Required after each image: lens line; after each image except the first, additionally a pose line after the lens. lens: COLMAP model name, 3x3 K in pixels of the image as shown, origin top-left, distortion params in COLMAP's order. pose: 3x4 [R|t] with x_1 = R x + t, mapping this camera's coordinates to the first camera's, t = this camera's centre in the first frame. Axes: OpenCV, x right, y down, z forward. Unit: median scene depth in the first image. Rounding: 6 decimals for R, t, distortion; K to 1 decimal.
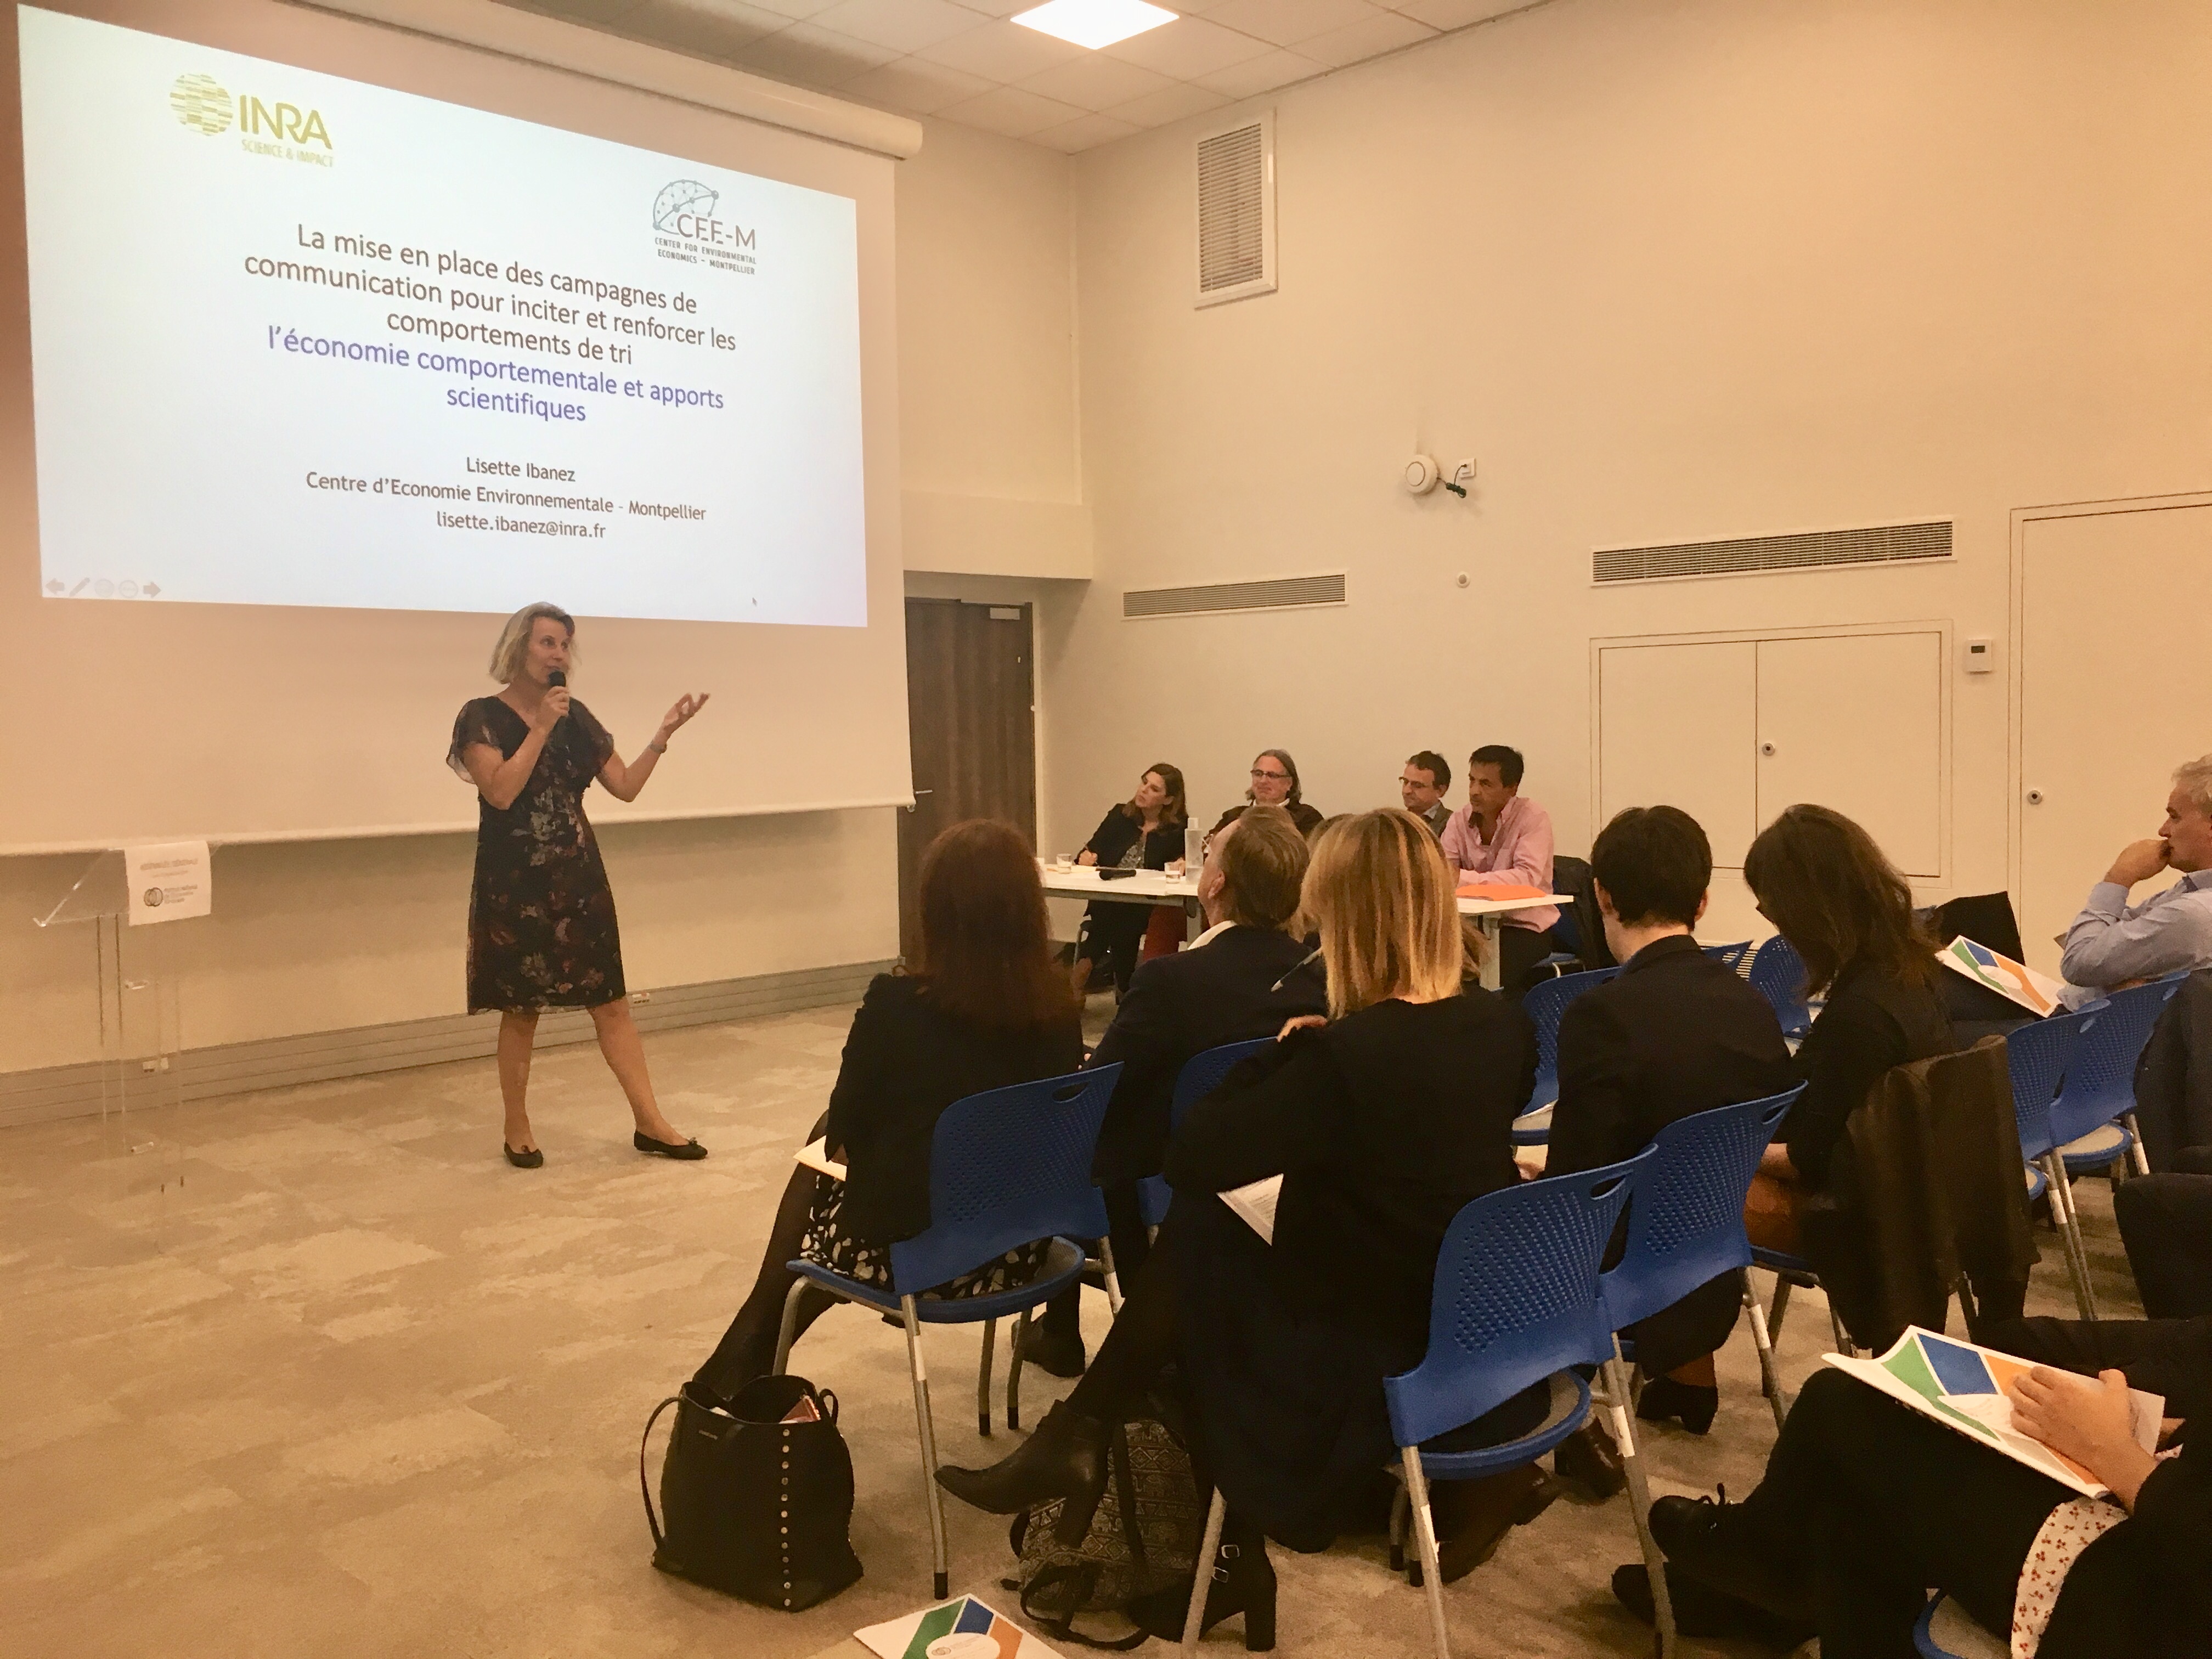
lens RADIAL K [[1886.8, 0, 1106.0], [0, 1886.8, 829.5], [0, 0, 1]] dist [0.070119, 0.005089]
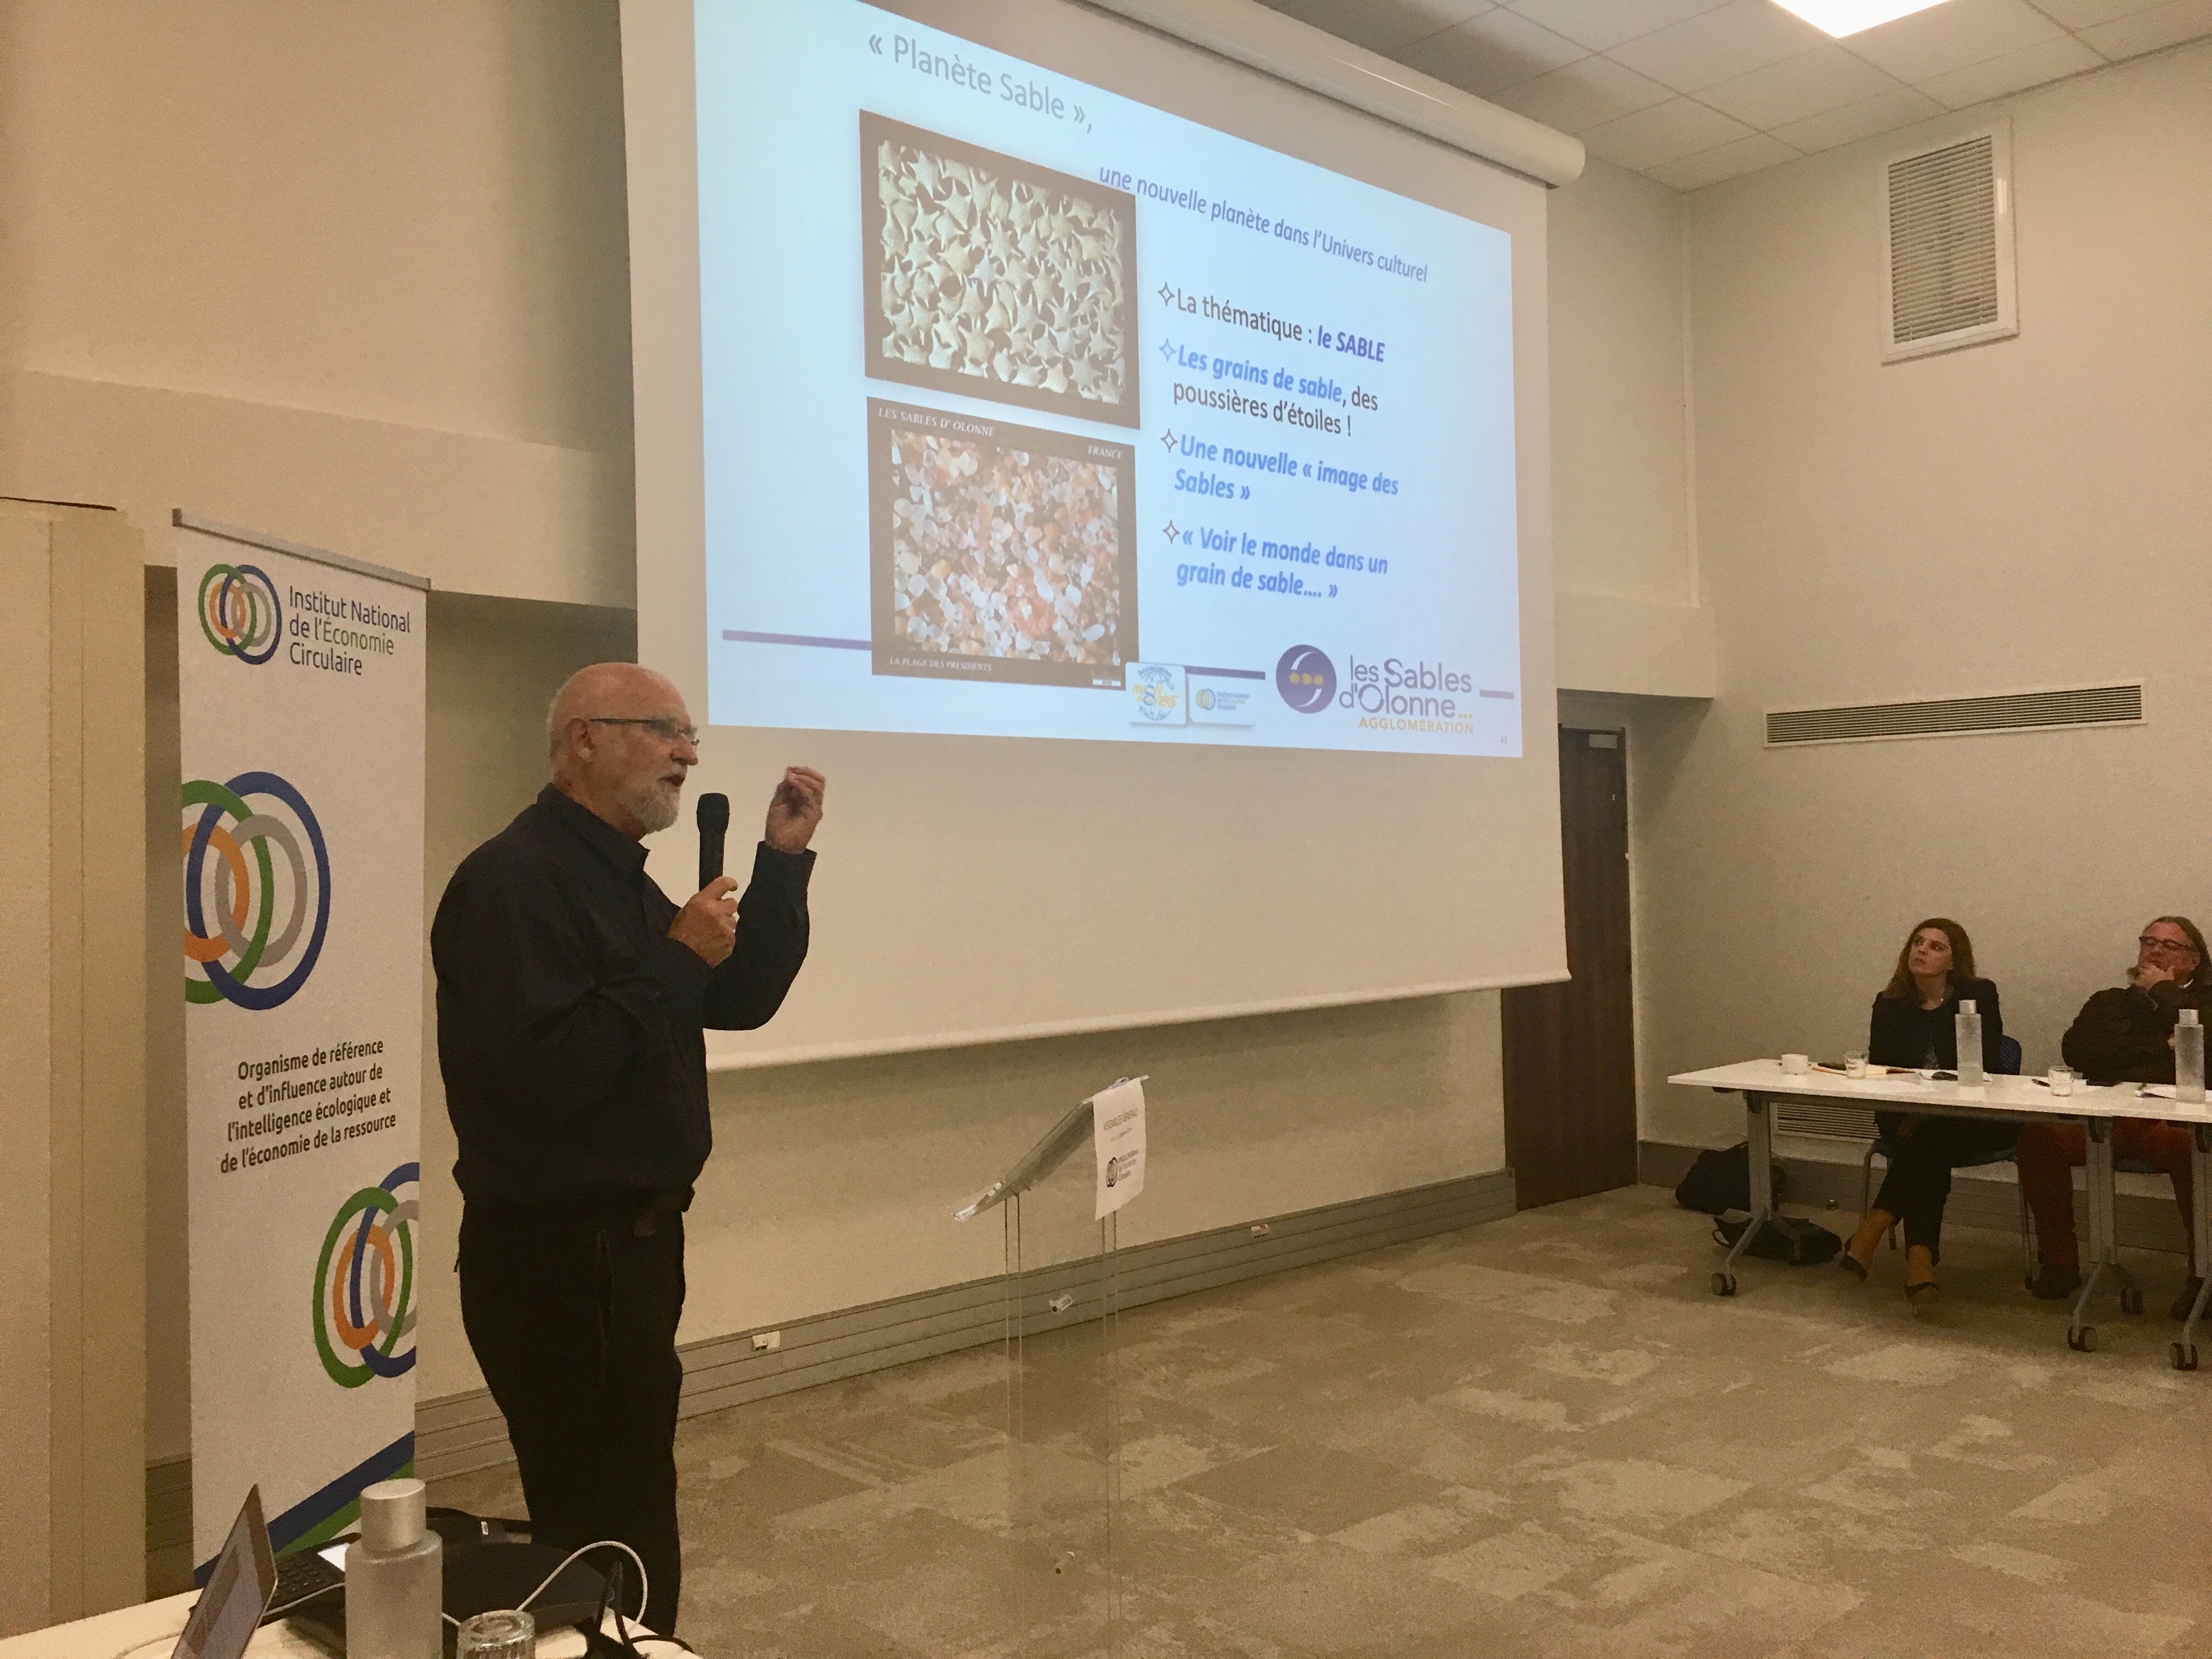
lens RADIAL K [[1896.6, 0, 1106.0], [0, 1896.6, 829.5], [0, 0, 1]] dist [0.075950, -0.088097]
pose [[0.998852, -0.004800, -0.047658, -0.255584], [0.001299, 0.997315, -0.073213, -0.017948], [0.047881, 0.073067, 0.996177, 0.190928]]
